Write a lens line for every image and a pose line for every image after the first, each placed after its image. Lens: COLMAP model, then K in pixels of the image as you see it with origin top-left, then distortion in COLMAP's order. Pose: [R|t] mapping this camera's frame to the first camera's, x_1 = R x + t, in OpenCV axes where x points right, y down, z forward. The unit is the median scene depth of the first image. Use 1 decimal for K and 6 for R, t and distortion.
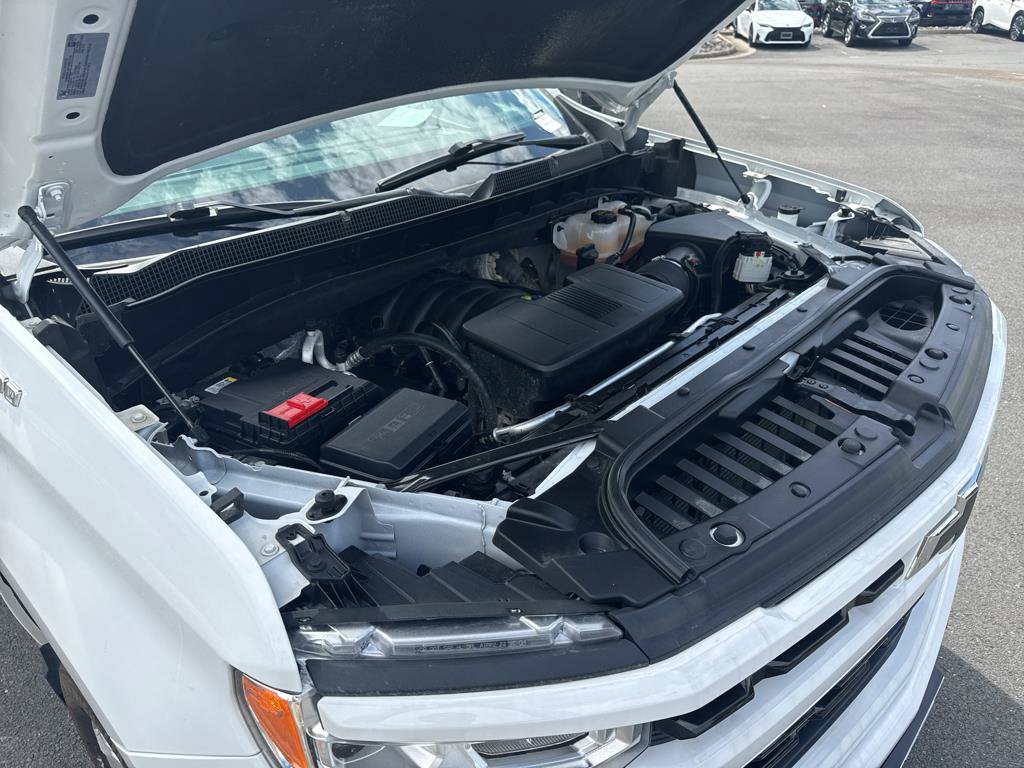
lens RADIAL K [[751.2, 0, 512.0], [0, 751.2, 384.0], [0, 0, 1]] dist [0.023741, -0.014901]
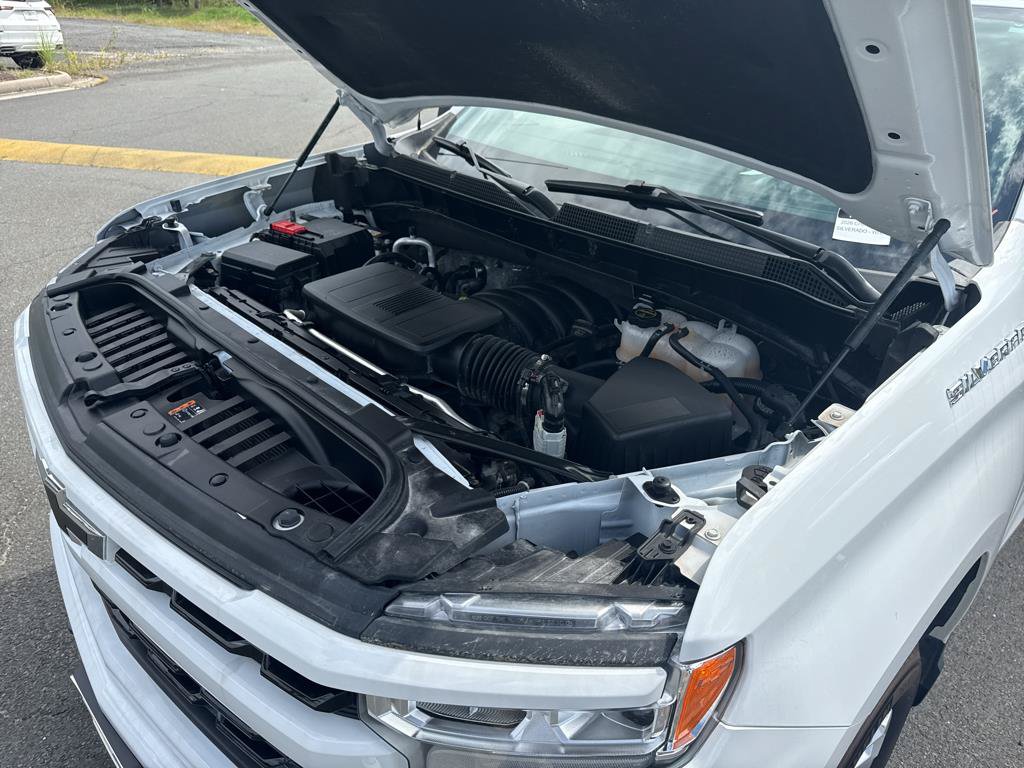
lens RADIAL K [[751.2, 0, 512.0], [0, 751.2, 384.0], [0, 0, 1]] dist [0.023741, -0.014901]
pose [[-0.091770, 0.484551, -0.869936, 0.893326], [-0.475779, 0.746116, 0.465774, -0.493535], [0.874765, 0.456641, 0.162068, 0.817524]]
